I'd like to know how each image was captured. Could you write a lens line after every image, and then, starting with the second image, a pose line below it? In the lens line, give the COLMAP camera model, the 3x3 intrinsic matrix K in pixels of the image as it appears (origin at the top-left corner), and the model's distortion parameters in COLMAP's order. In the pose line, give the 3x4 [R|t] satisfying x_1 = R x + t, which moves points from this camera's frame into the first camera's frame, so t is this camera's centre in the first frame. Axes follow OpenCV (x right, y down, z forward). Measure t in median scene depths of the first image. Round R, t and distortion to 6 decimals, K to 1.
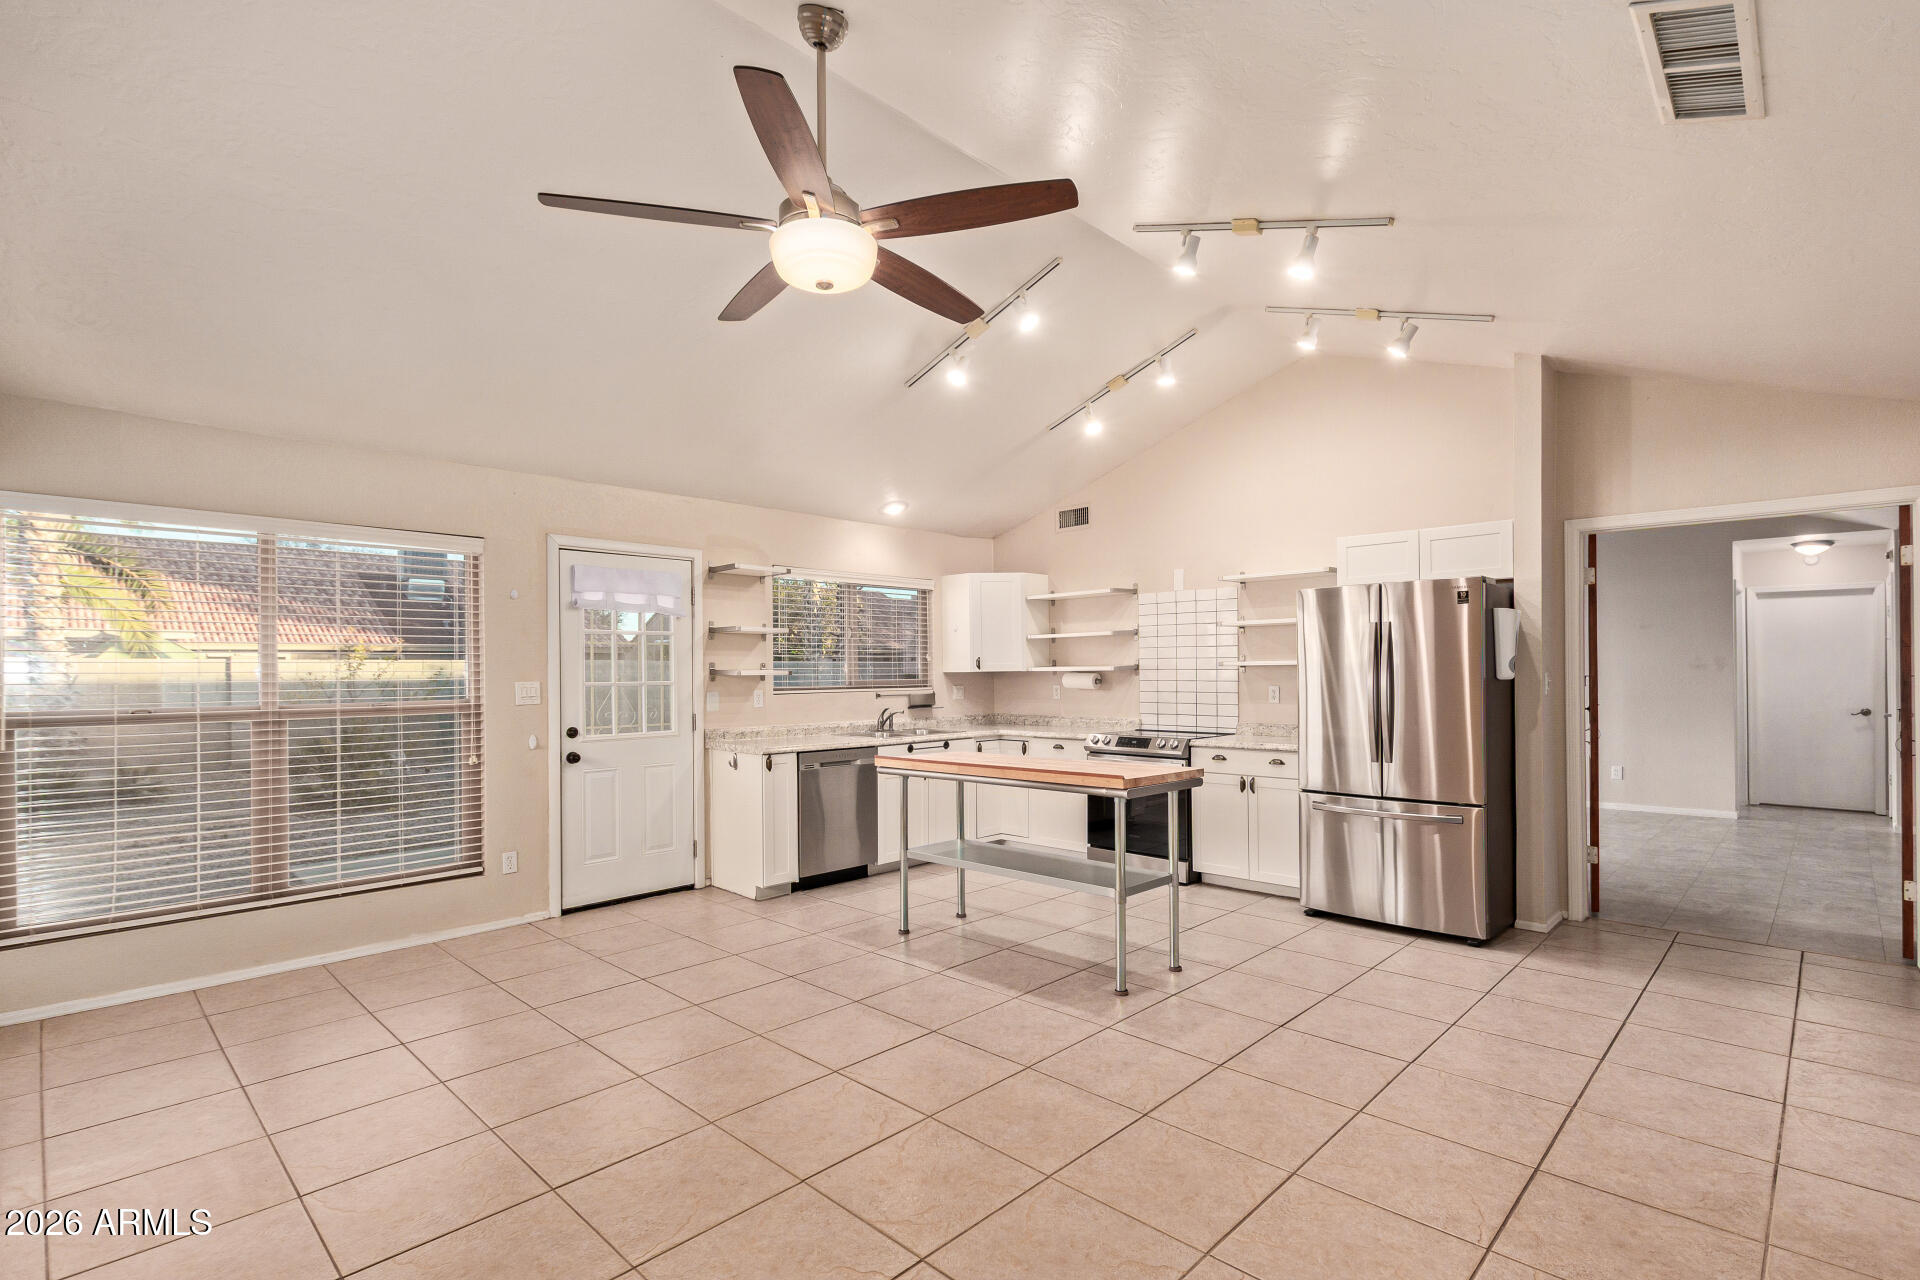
lens RADIAL K [[888.8, 0, 964.7], [0, 888.8, 670.6], [0, 0, 1]] dist [0.001806, 0.000004]
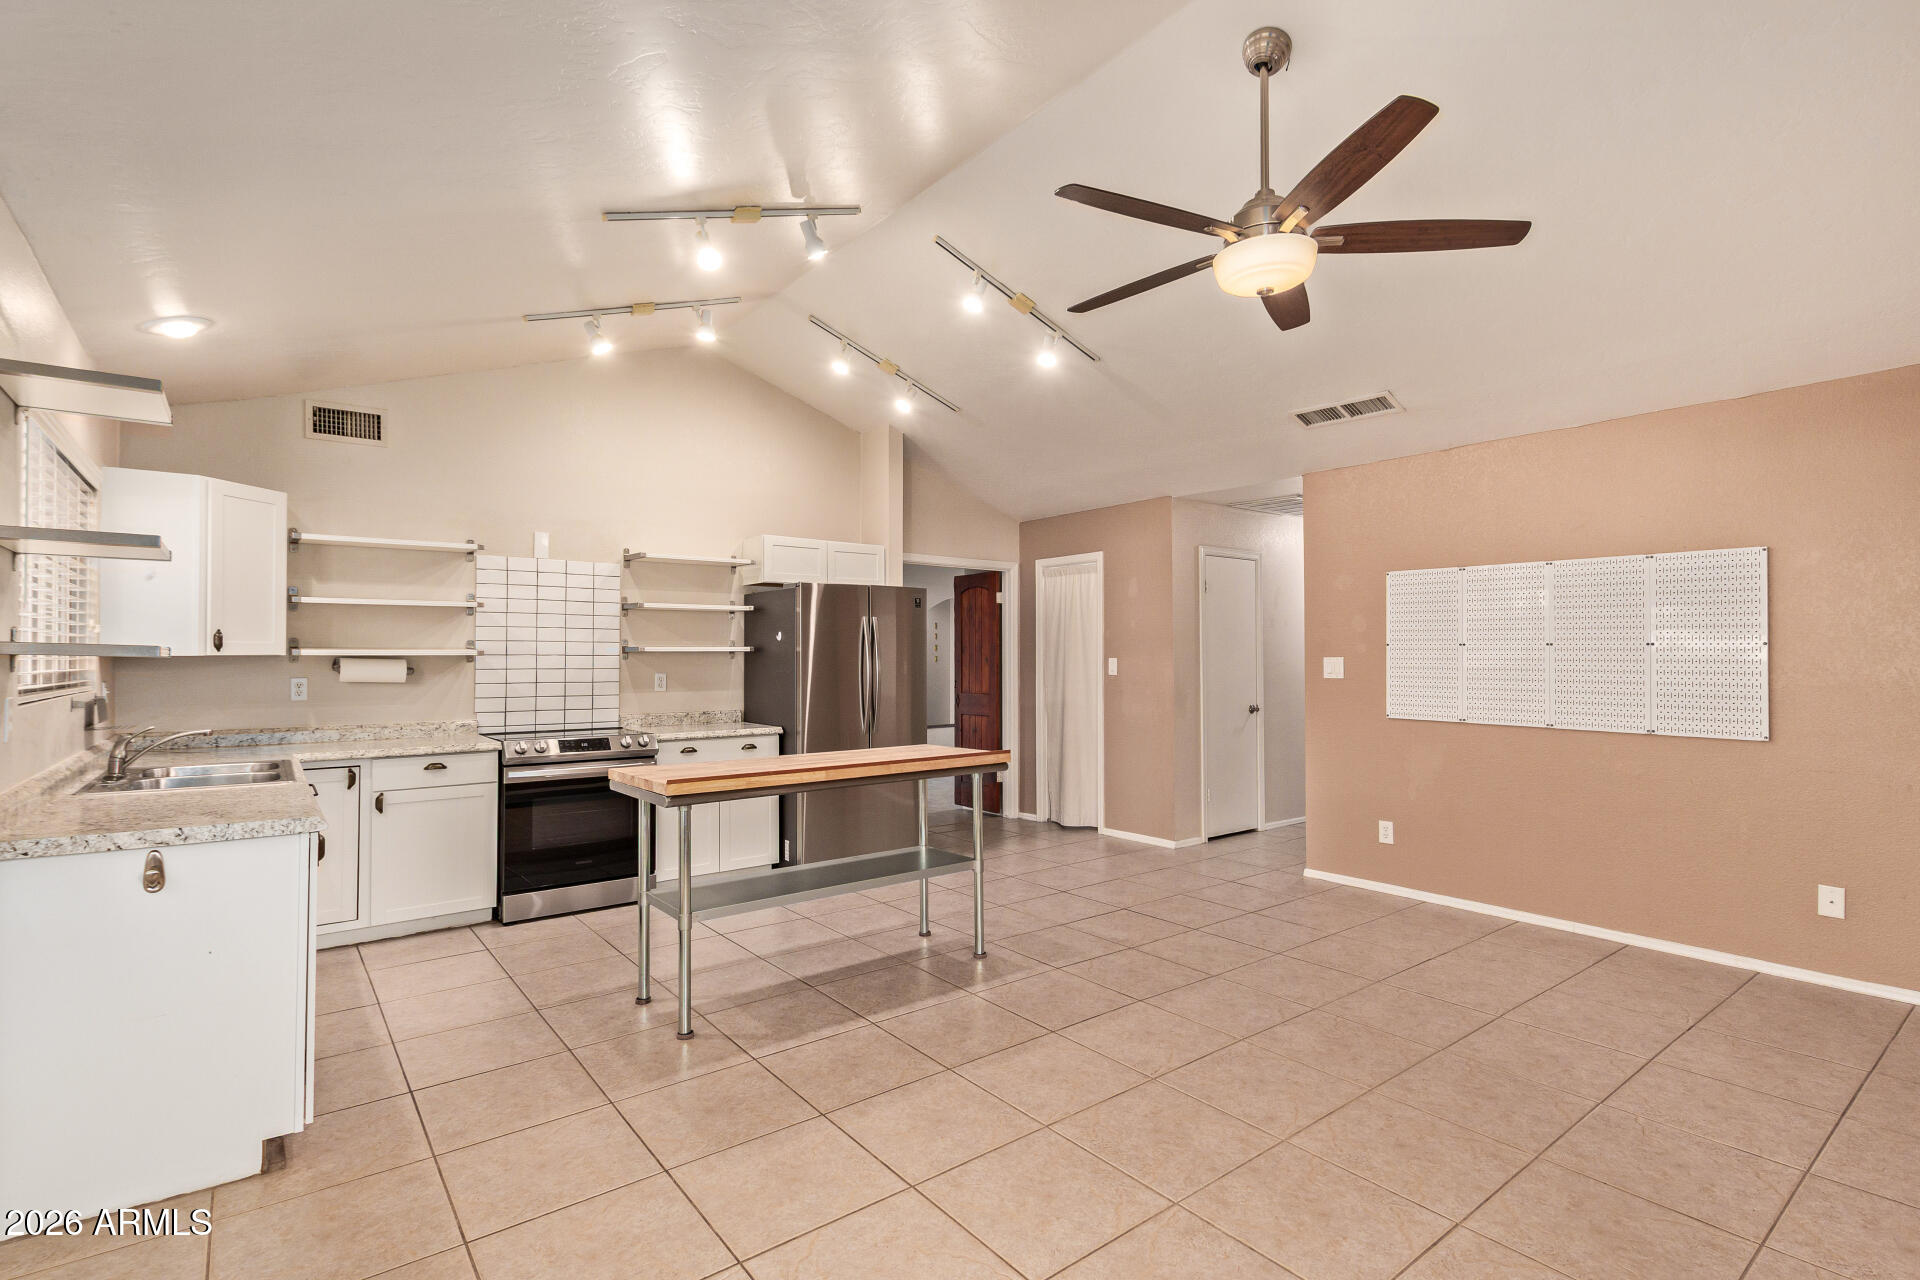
lens RADIAL K [[910.3, 0, 969.0], [0, 910.3, 648.4], [0, 0, 1]] dist [0.003507, -0.000353]
pose [[0.139892, 0.018622, 0.989992, -0.528715], [0.000330, 0.999822, -0.018853, 0.008460], [-0.990167, 0.002964, 0.139861, 0.496964]]
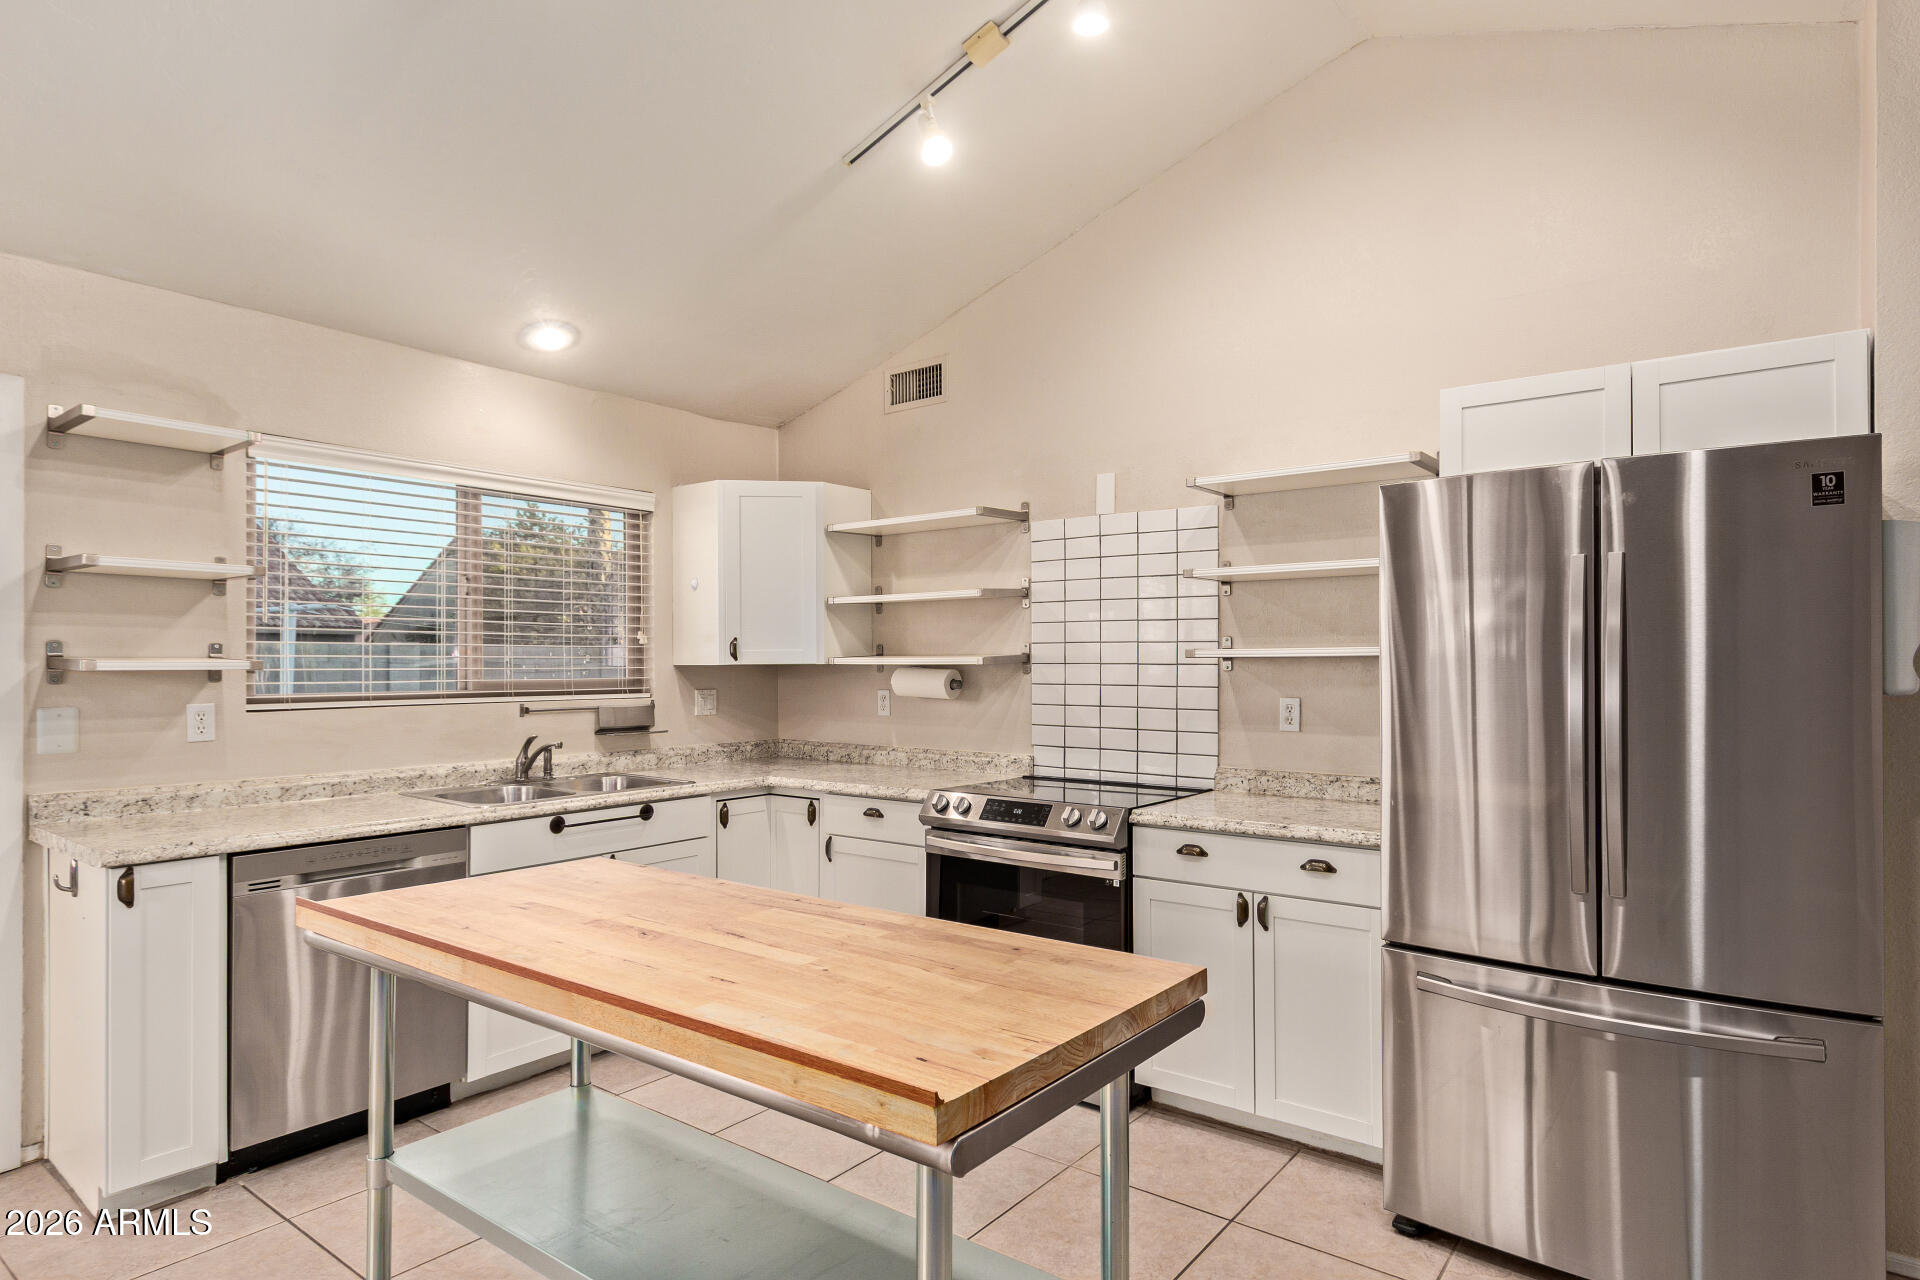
lens RADIAL K [[1055.4, 0, 957.2], [0, 1055.4, 659.7], [0, 0, 1]] dist [0.005607, 0.001168]
pose [[0.993329, 0.007629, 0.115066, 0.082529], [-0.007465, 0.999970, -0.001858, -0.001753], [-0.115076, 0.000986, 0.993356, 0.390504]]
